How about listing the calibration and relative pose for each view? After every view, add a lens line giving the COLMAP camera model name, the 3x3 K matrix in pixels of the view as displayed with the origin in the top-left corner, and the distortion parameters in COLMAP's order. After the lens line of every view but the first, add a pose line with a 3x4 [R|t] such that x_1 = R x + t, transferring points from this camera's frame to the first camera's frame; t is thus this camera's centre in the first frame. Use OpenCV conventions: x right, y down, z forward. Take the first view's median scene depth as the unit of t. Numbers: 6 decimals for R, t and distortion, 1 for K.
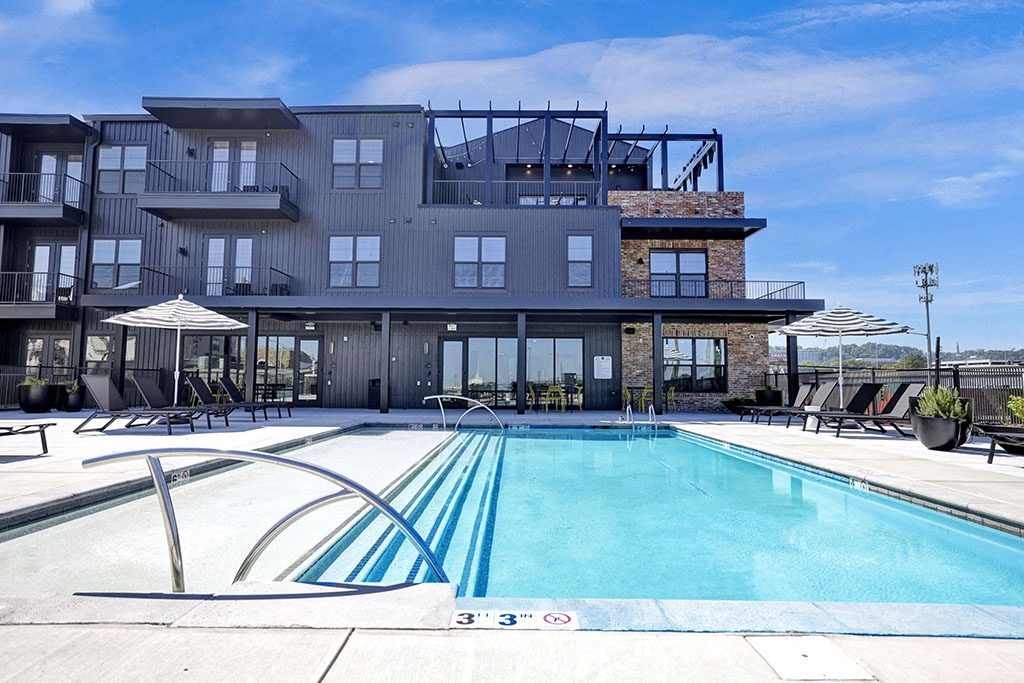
lens RADIAL K [[509.1, 0, 511.5], [0, 509.1, 346.2], [0, 0, 1]] dist [-0.017369, 0.000661]
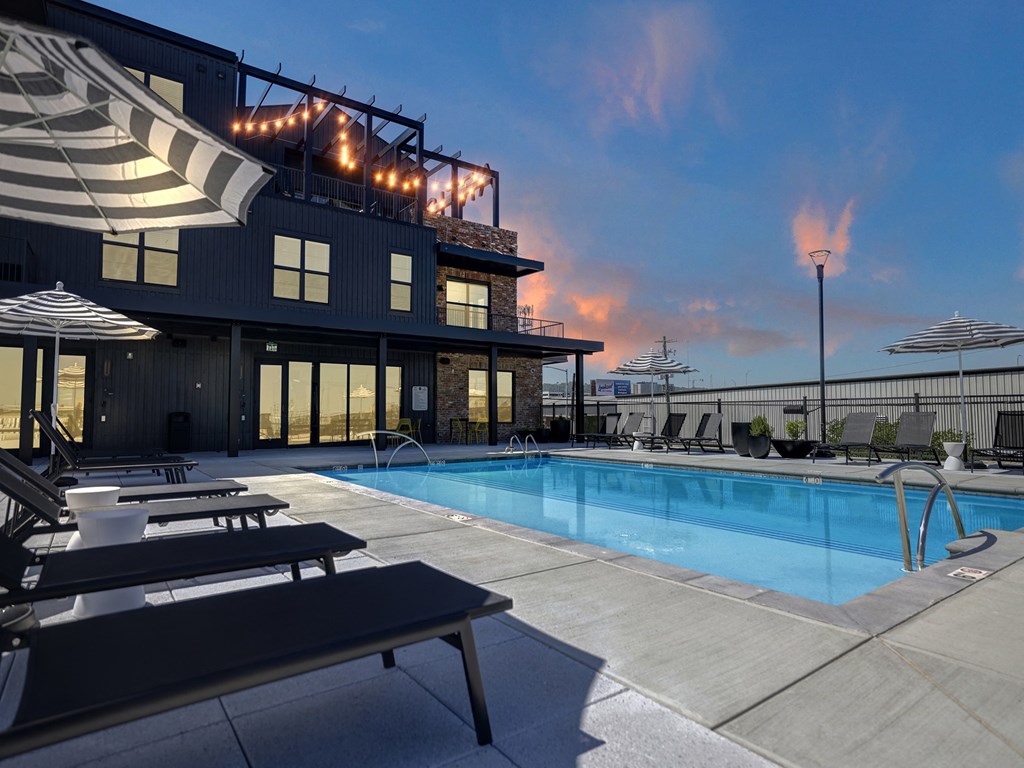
lens RADIAL K [[586.4, 0, 512.5], [0, 586.4, 377.5], [0, 0, 1]] dist [0.004405, -0.001991]
pose [[0.800410, 0.028561, 0.598772, -0.331539], [-0.034561, 0.999402, -0.001471, -0.001281], [-0.598456, -0.019517, 0.800918, 0.030297]]
